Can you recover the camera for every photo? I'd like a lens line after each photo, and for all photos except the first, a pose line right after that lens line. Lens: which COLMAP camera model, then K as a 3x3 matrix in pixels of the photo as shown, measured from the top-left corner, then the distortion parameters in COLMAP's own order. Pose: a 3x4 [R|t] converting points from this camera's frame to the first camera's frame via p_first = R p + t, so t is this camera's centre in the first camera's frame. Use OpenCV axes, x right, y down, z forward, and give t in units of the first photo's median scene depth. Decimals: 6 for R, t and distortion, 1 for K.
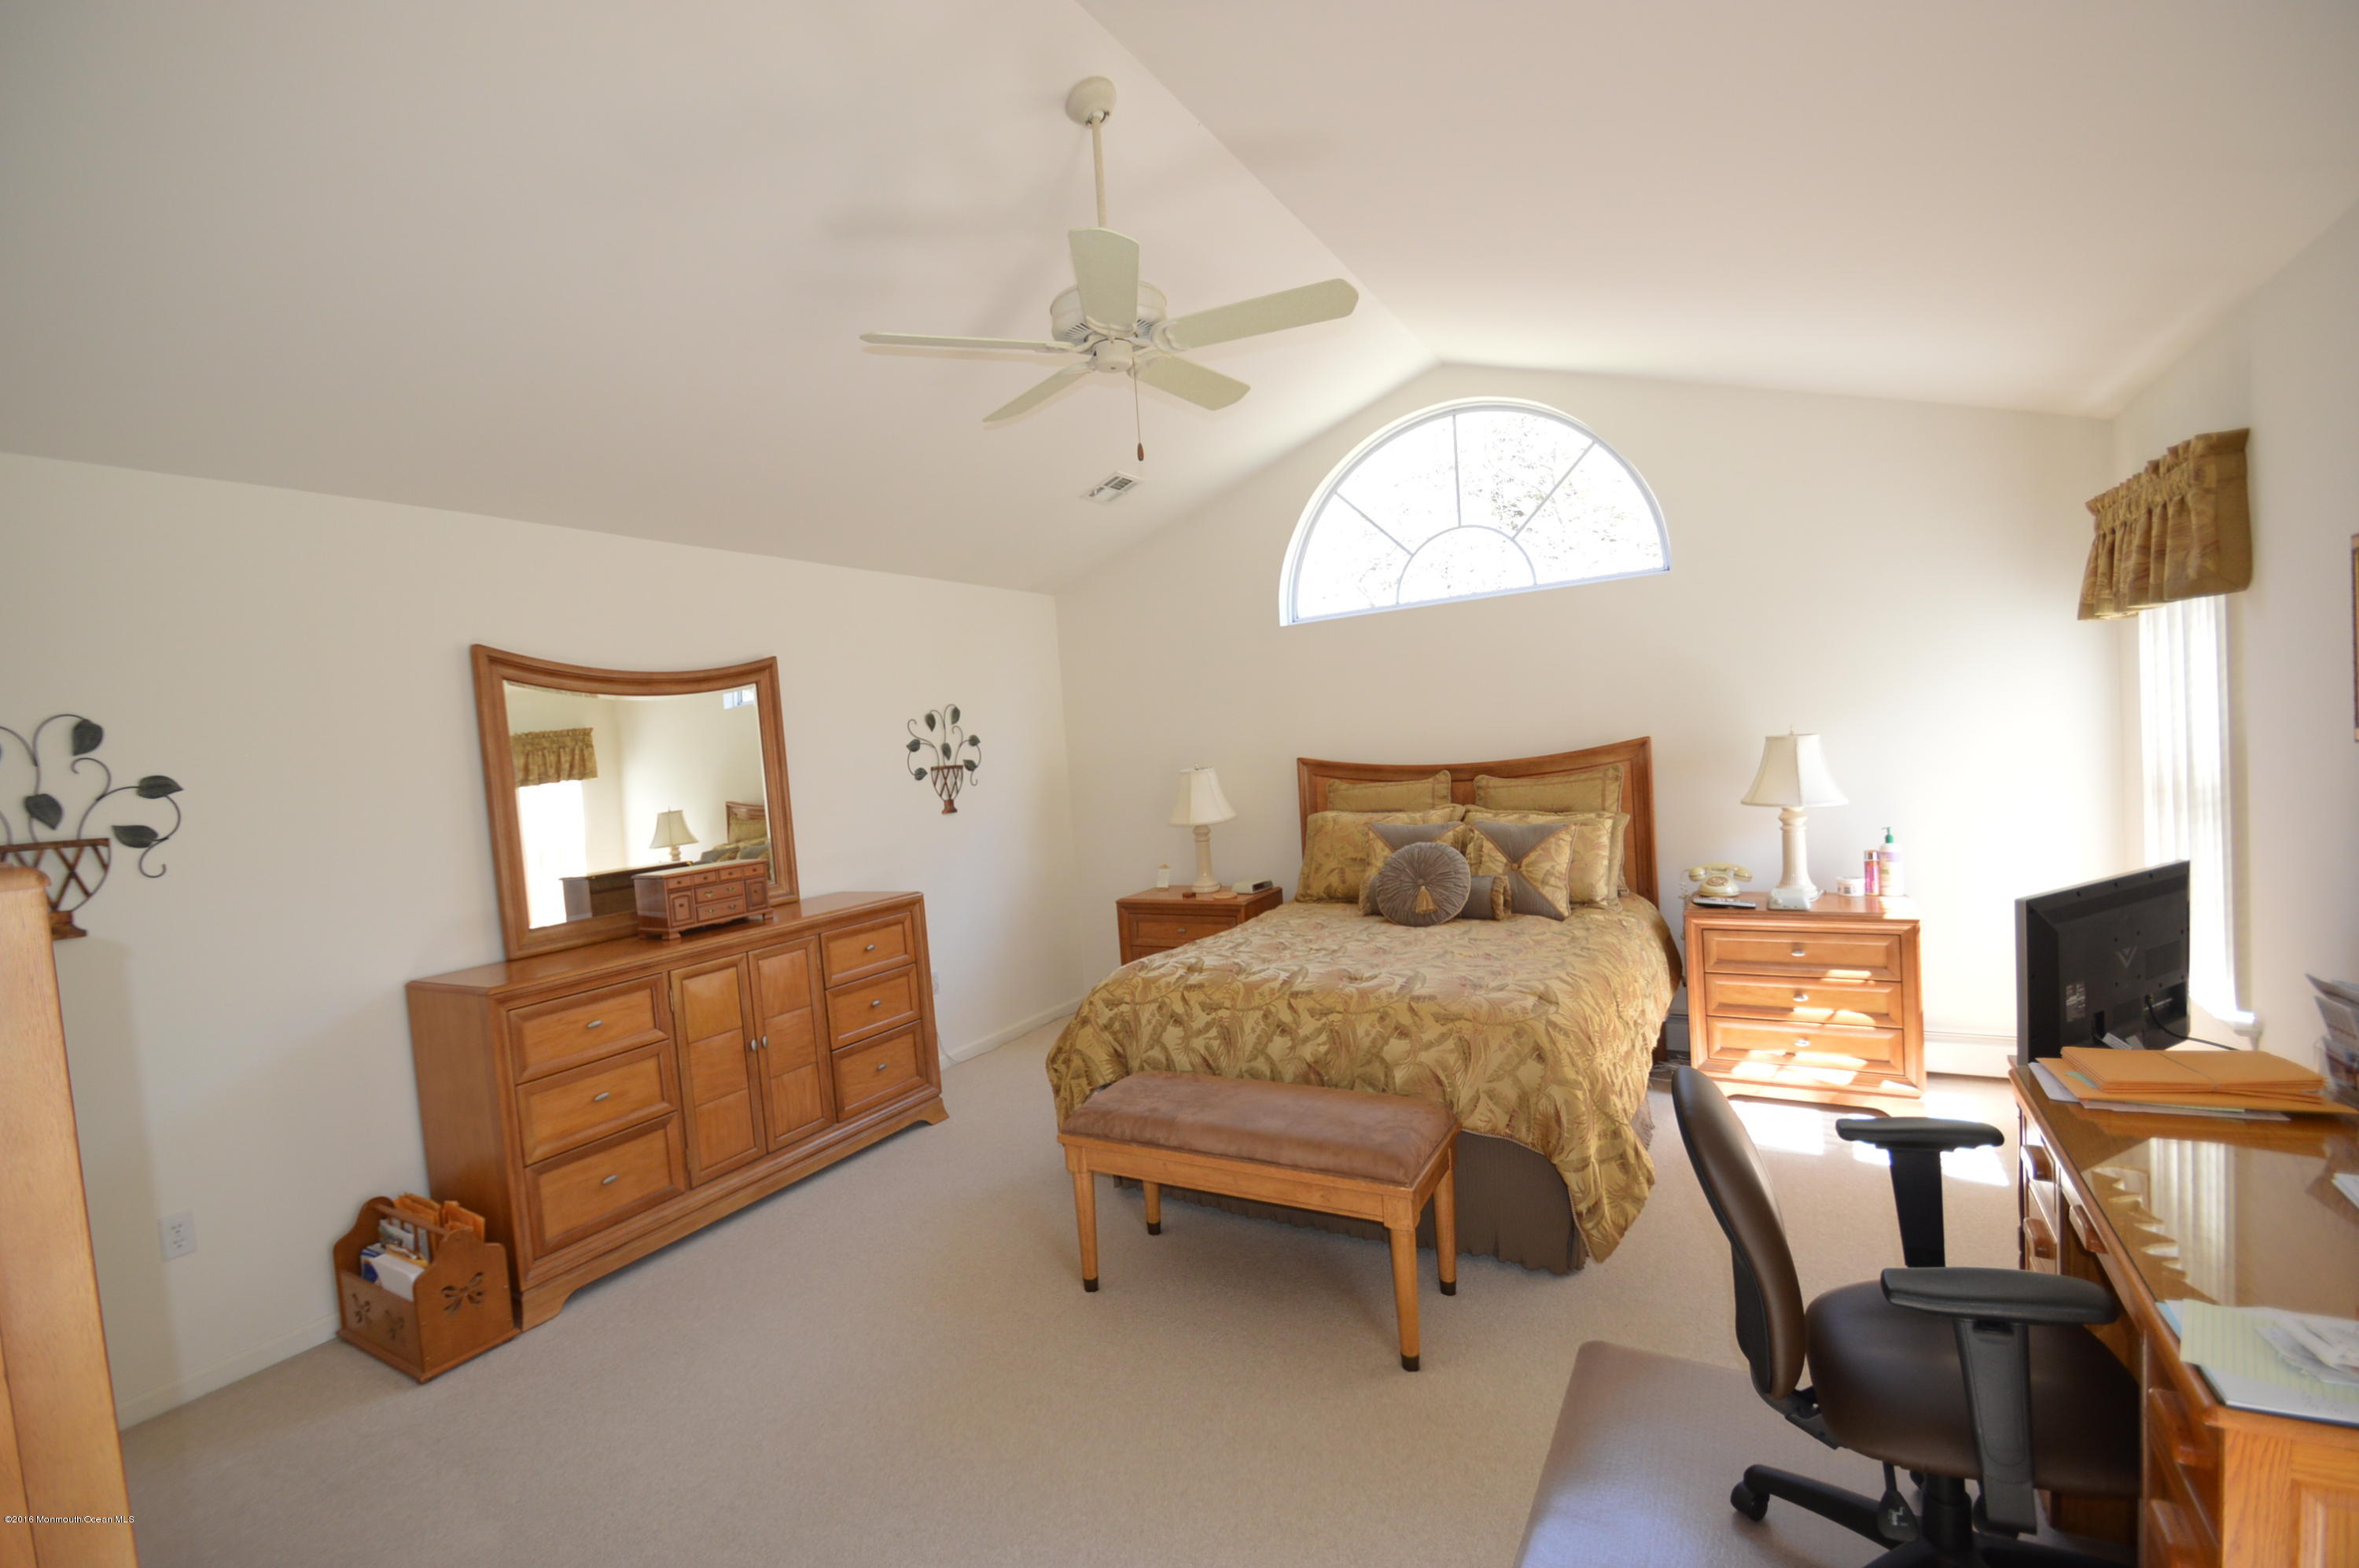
lens RADIAL K [[1032.8, 0, 1154.3], [0, 1032.8, 796.0], [0, 0, 1]] dist [0.014240, -0.018062]
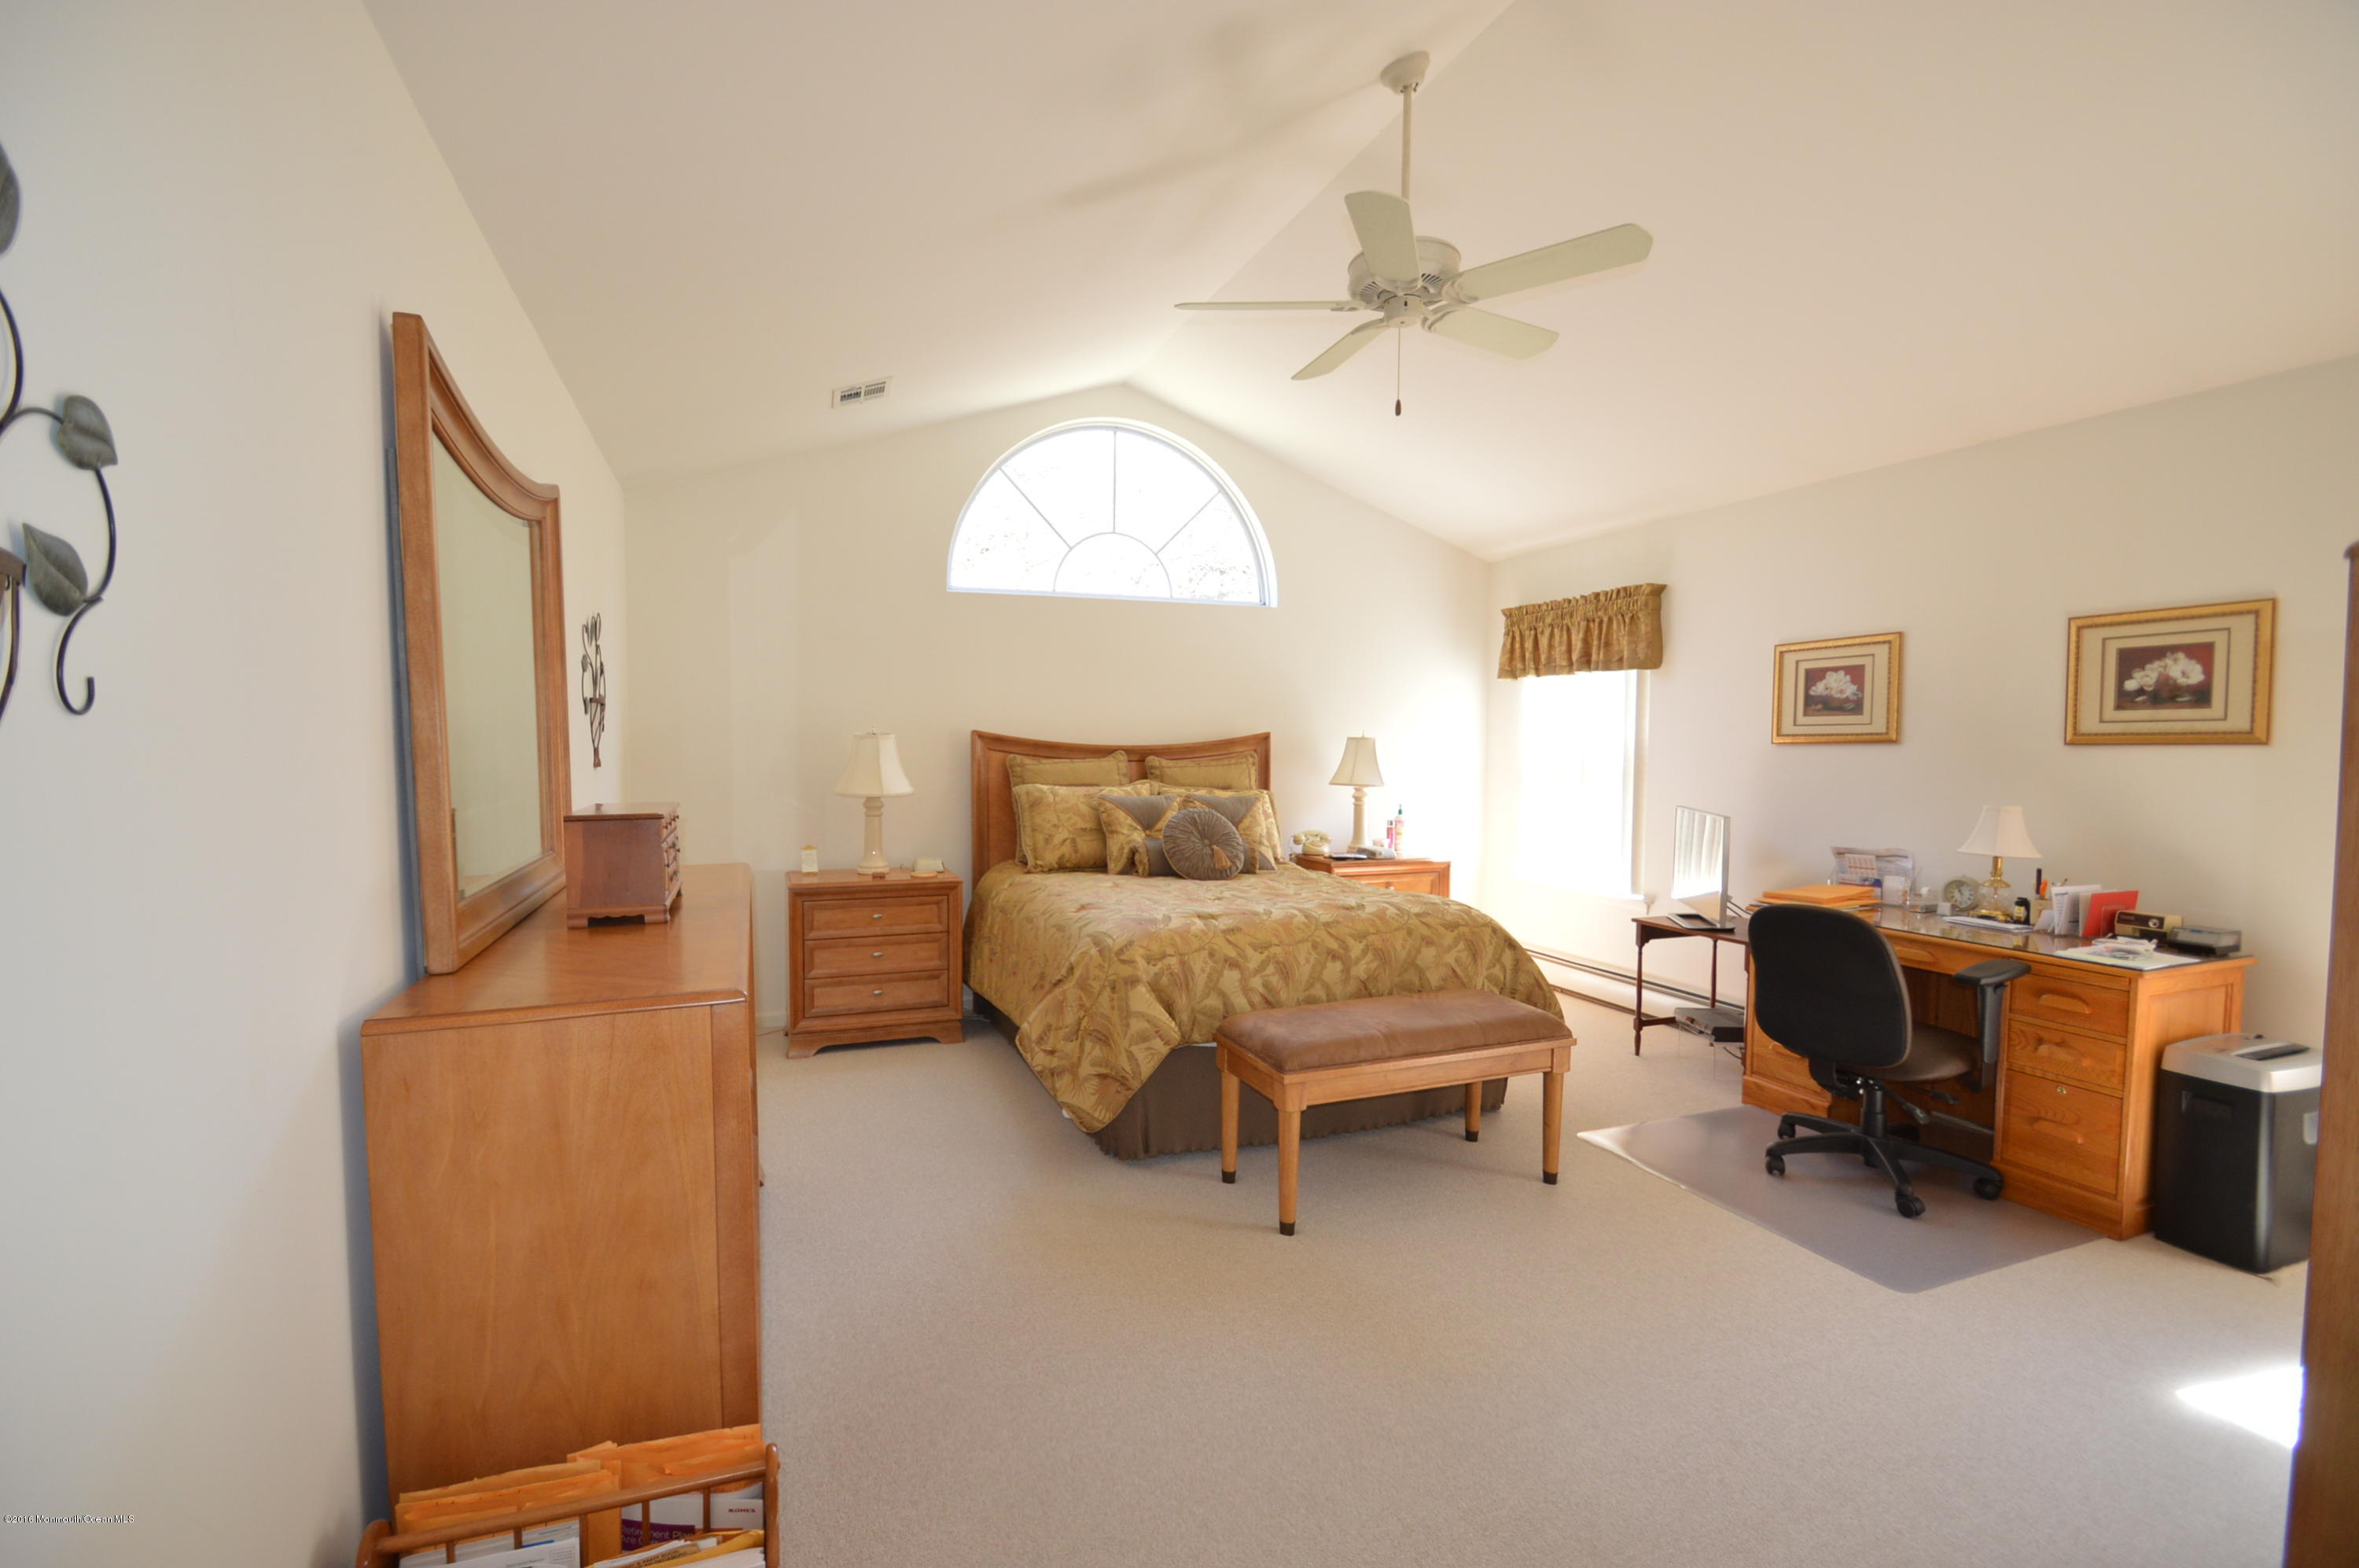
lens RADIAL K [[1032.8, 0, 1154.3], [0, 1032.8, 796.0], [0, 0, 1]] dist [0.014240, -0.018062]
pose [[0.615883, 0.034680, 0.787074, -0.730306], [-0.011216, 0.999315, -0.035255, 0.080470], [-0.787757, 0.012885, 0.615851, 0.391138]]
